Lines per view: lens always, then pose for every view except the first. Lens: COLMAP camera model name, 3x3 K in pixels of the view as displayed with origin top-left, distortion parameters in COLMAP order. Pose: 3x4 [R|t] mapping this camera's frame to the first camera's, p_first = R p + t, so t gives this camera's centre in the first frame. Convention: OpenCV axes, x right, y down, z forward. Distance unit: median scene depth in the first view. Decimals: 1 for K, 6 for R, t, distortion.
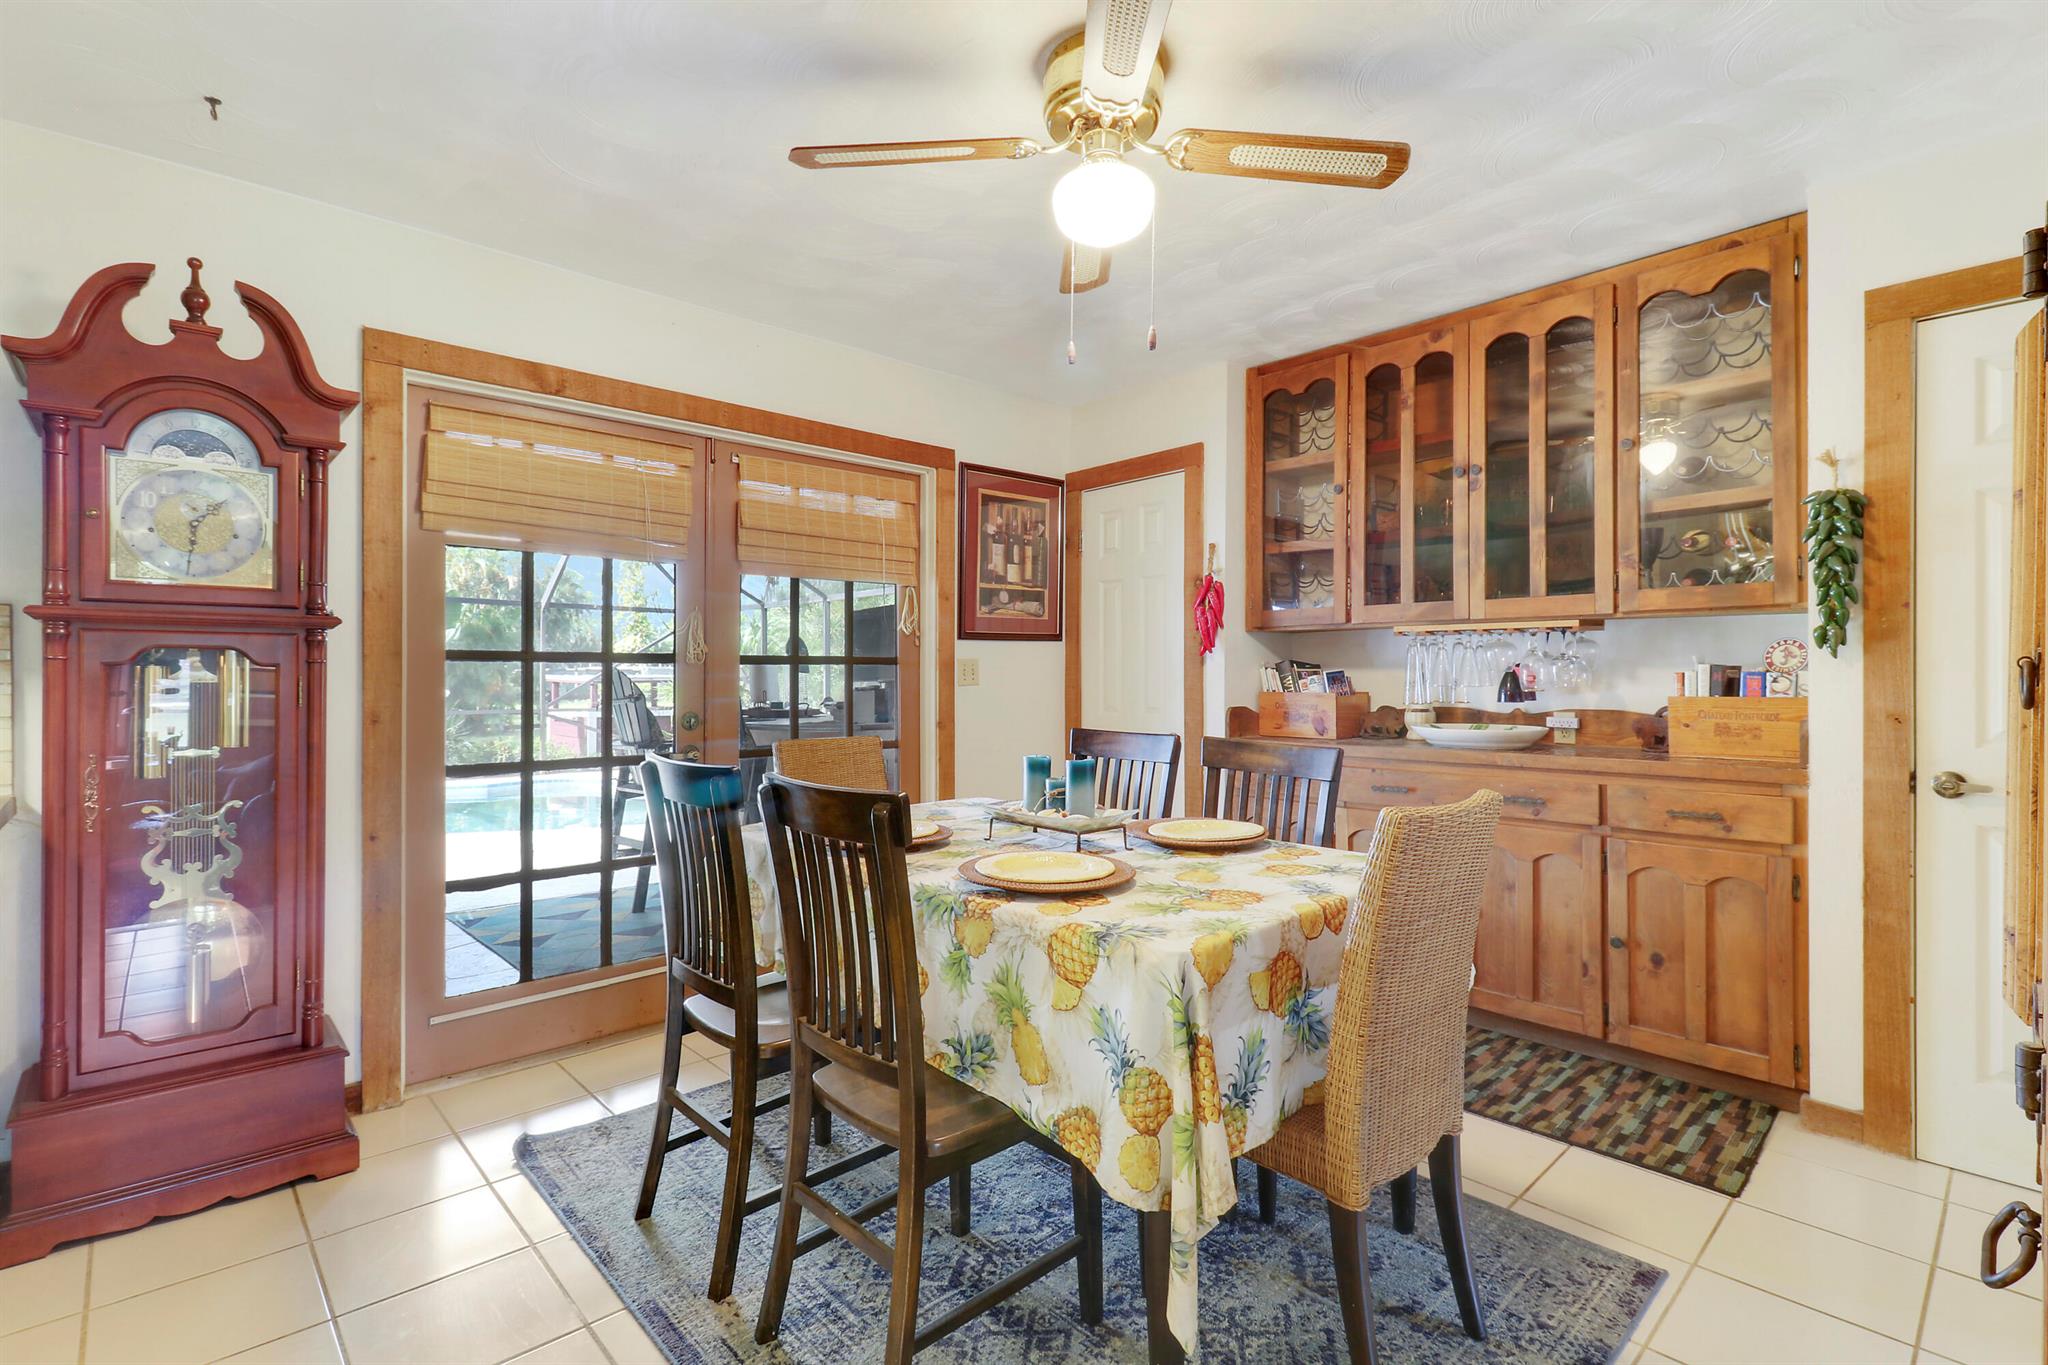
lens RADIAL K [[944.3, 0, 1035.3], [0, 944.3, 665.9], [0, 0, 1]] dist [-0.000357, -0.007378]
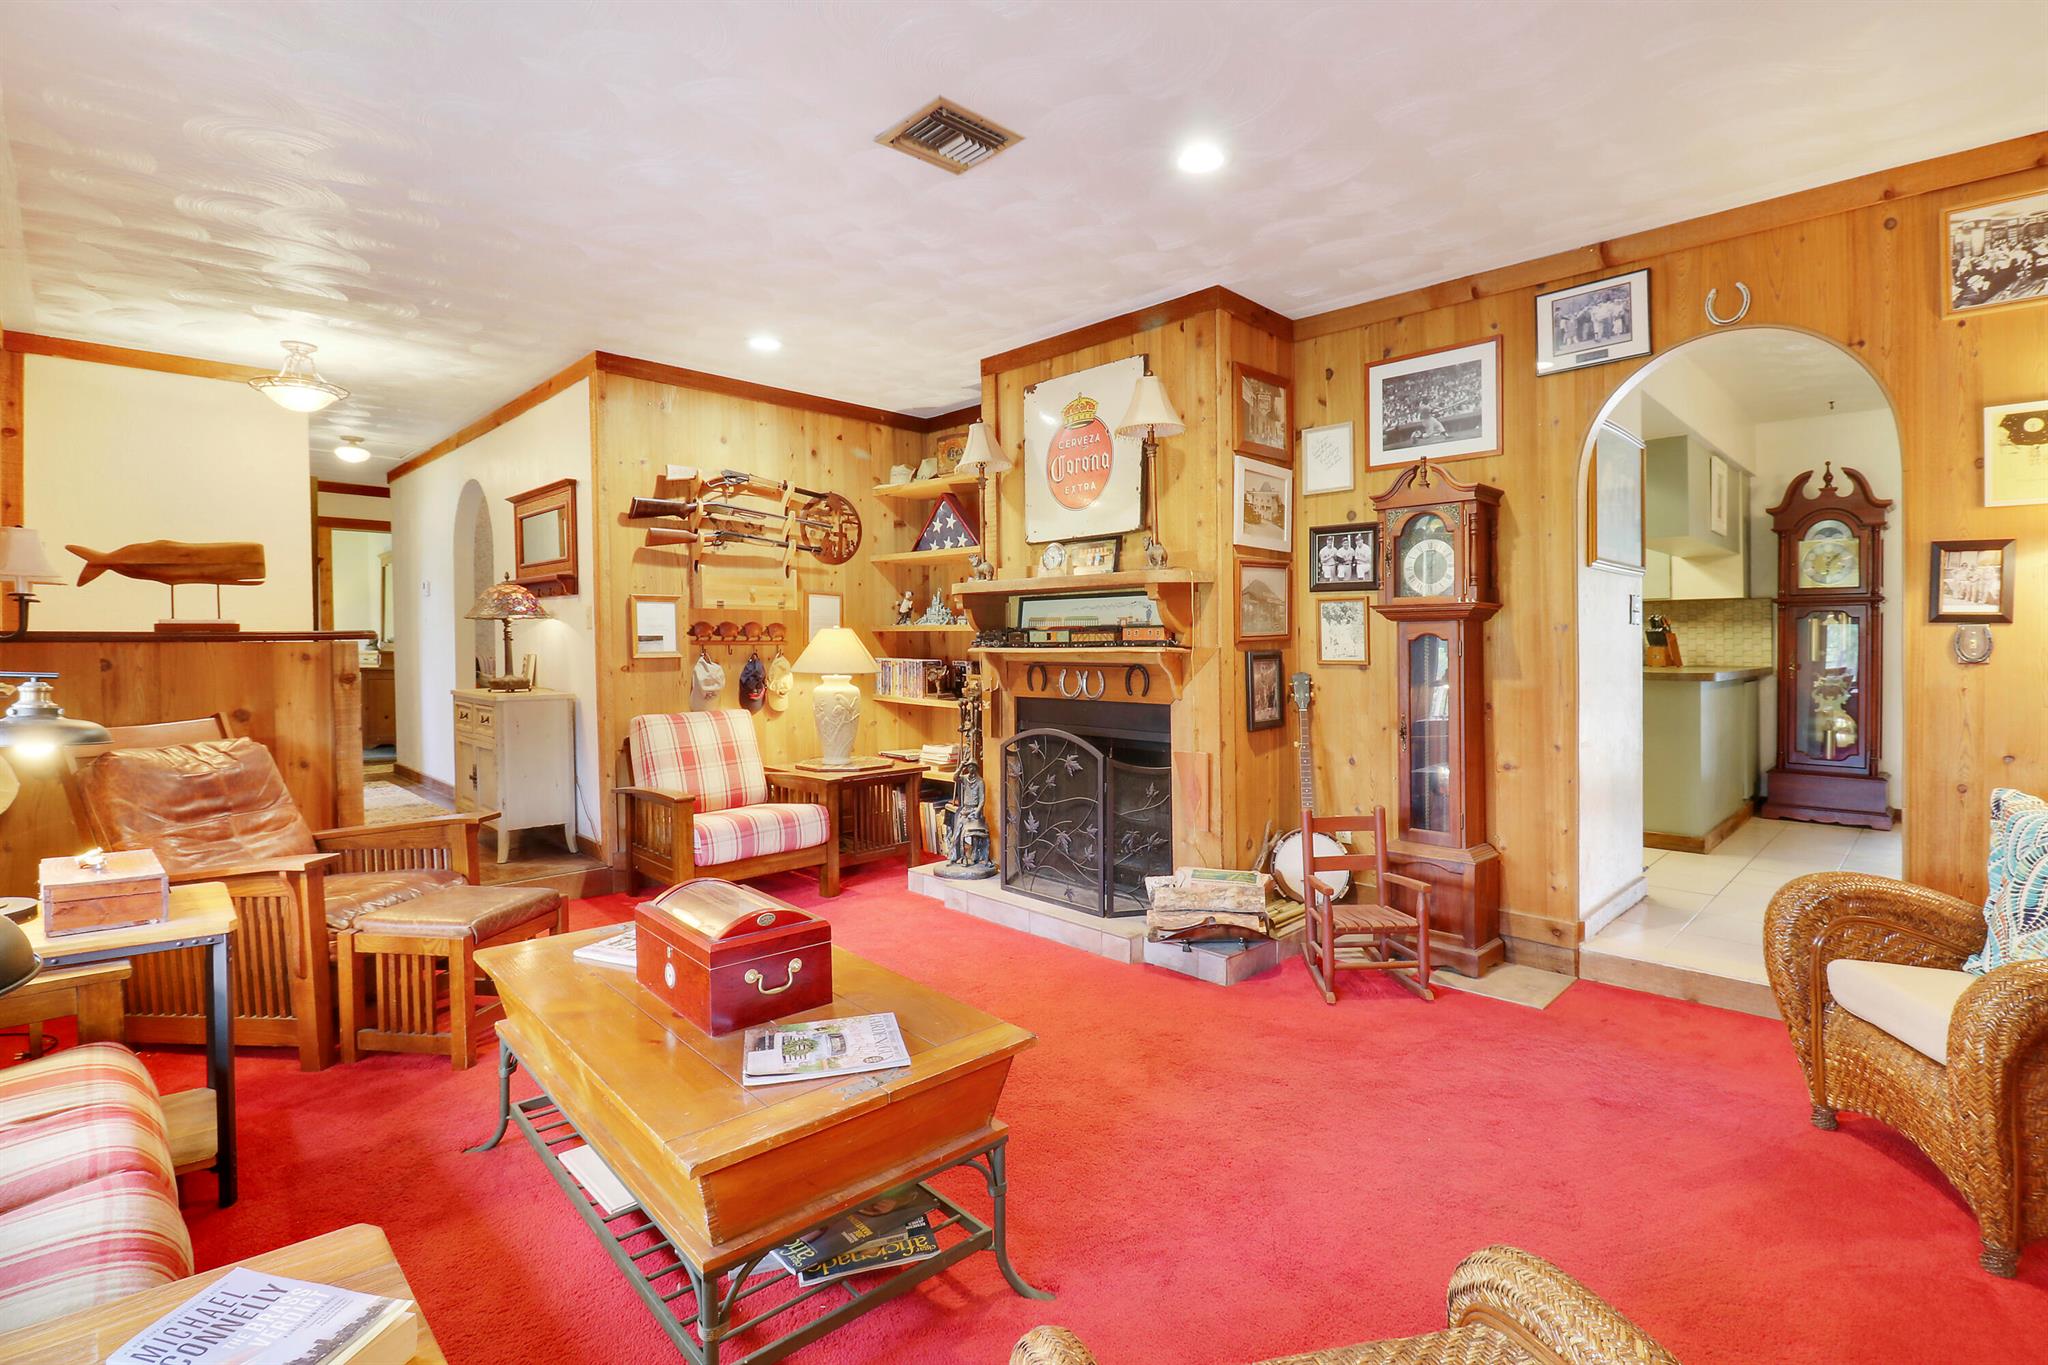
lens RADIAL K [[944.3, 0, 1054.1], [0, 944.3, 662.7], [0, 0, 1]] dist [-0.000357, -0.007378]
pose [[0.027302, 0.019339, -0.999440, 1.643857], [0.011240, 0.999744, 0.019652, 0.047468], [0.999564, -0.011770, 0.027077, -1.208895]]
